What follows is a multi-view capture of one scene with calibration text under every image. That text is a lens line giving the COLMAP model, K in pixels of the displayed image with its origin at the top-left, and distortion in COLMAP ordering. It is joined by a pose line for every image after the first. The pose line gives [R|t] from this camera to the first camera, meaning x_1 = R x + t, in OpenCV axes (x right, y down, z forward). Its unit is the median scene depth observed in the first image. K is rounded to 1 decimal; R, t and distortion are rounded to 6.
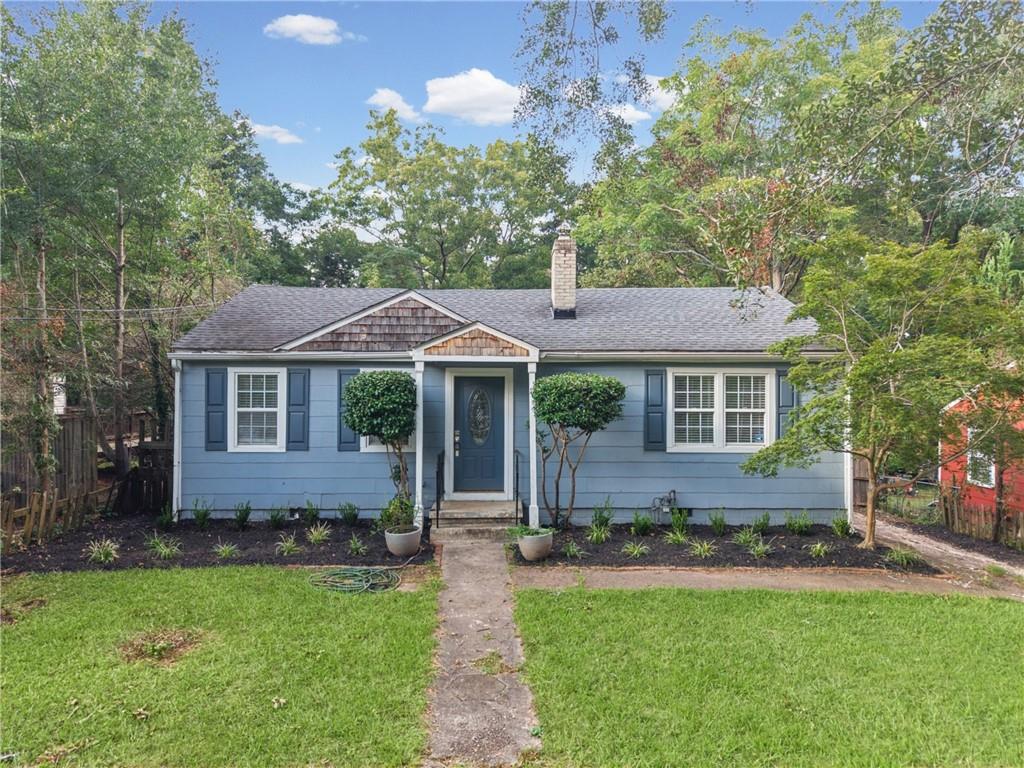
lens RADIAL K [[666.3, 0, 512.0], [0, 666.3, 384.0], [0, 0, 1]] dist [0.007319, -0.001320]
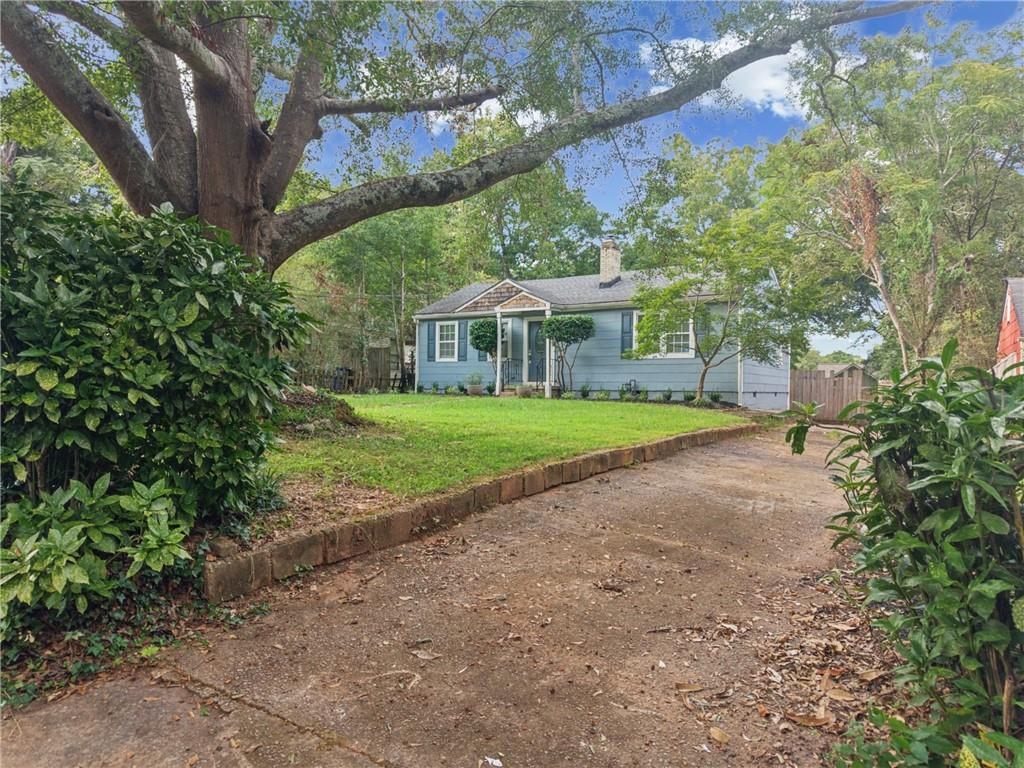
lens RADIAL K [[666.3, 0, 512.0], [0, 666.3, 384.0], [0, 0, 1]] dist [0.007319, -0.001320]
pose [[0.835280, 0.002308, -0.549819, 0.938400], [-0.001073, 0.999996, 0.002568, 0.165745], [0.549823, -0.001555, 0.835280, -0.634816]]
